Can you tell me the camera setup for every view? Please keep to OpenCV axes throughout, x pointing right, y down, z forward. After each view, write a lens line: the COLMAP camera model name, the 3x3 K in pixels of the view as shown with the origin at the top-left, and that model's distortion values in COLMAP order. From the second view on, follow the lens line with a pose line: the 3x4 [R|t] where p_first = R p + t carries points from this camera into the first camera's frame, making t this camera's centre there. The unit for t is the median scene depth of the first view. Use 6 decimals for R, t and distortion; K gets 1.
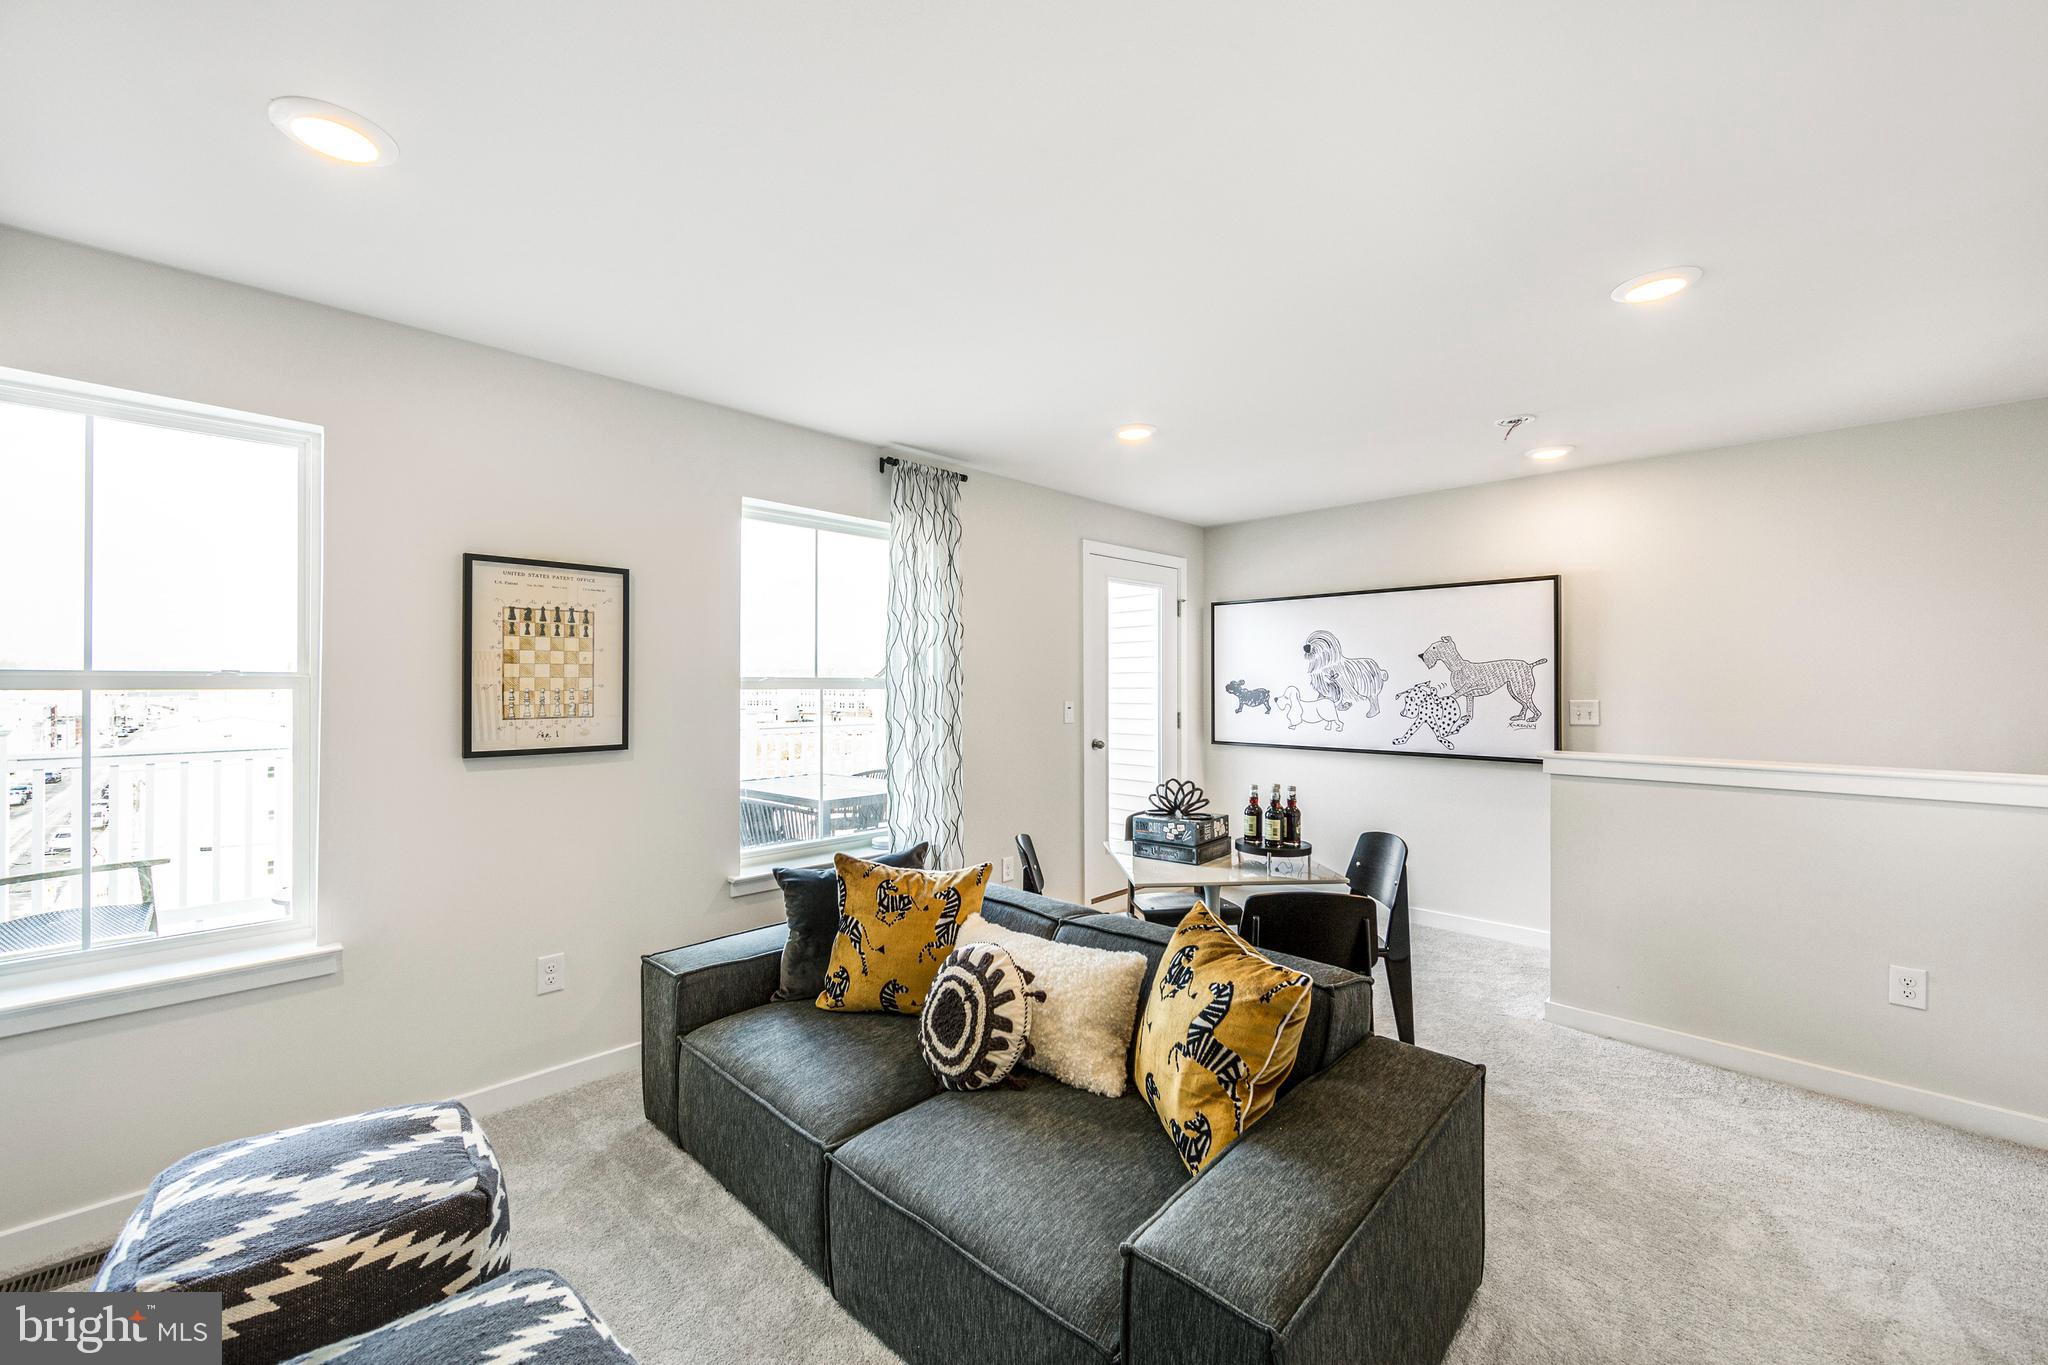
lens RADIAL K [[799.4, 0, 1034.5], [0, 799.4, 680.8], [0, 0, 1]] dist [-0.002782, -0.000453]
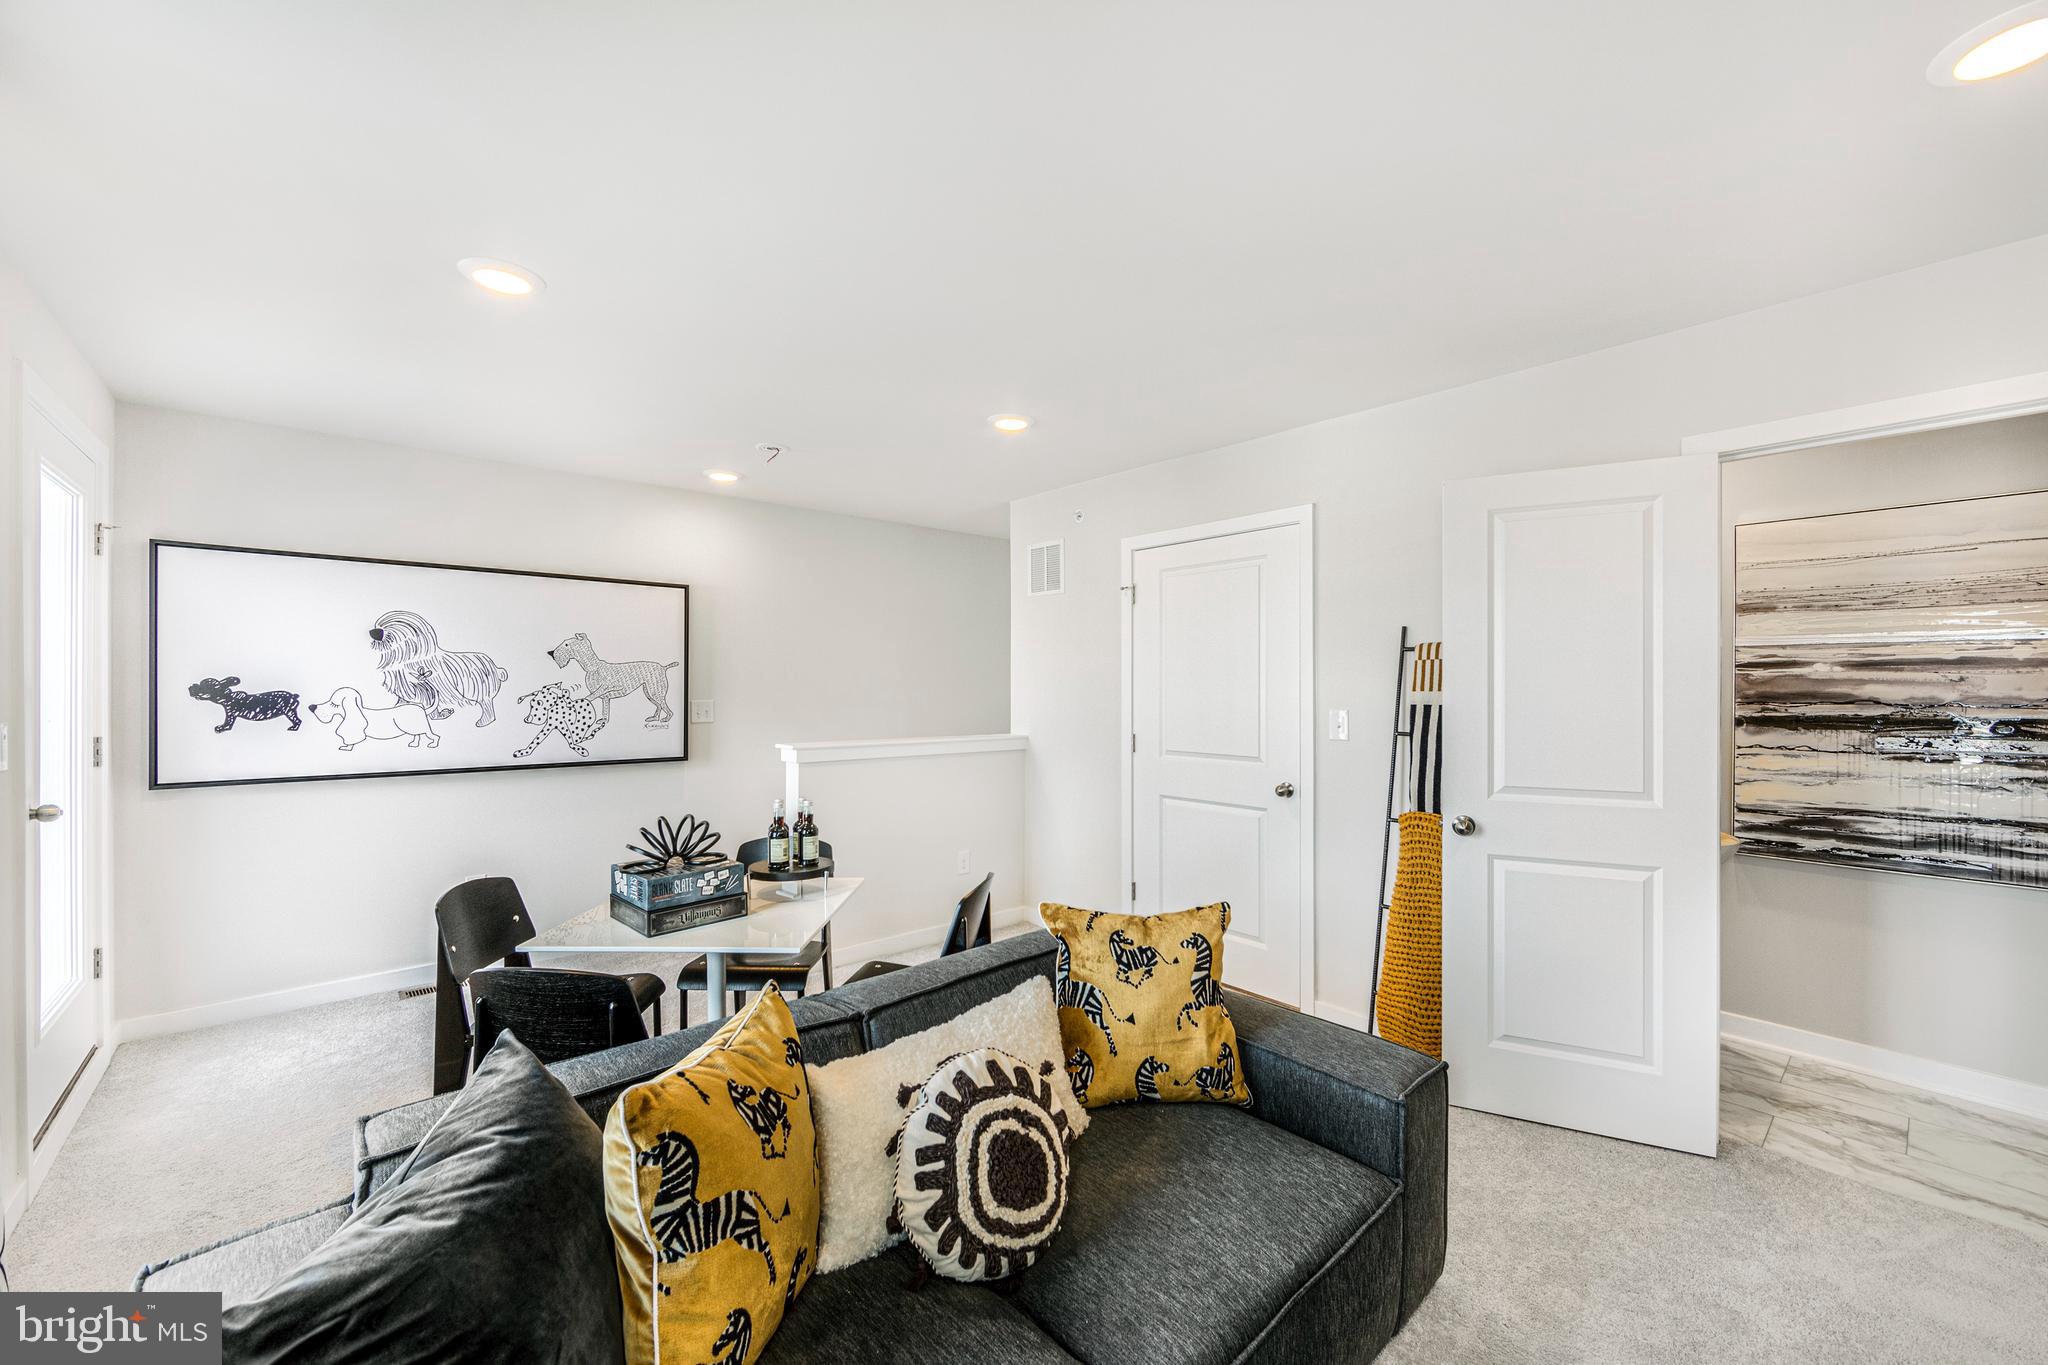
lens RADIAL K [[799.4, 0, 1027.3], [0, 799.4, 683.0], [0, 0, 1]] dist [-0.002782, -0.000453]
pose [[0.075540, 0.005839, 0.997126, -0.354000], [-0.007232, 0.999960, -0.005307, 0.002485], [-0.997117, -0.006810, 0.075579, 0.419689]]
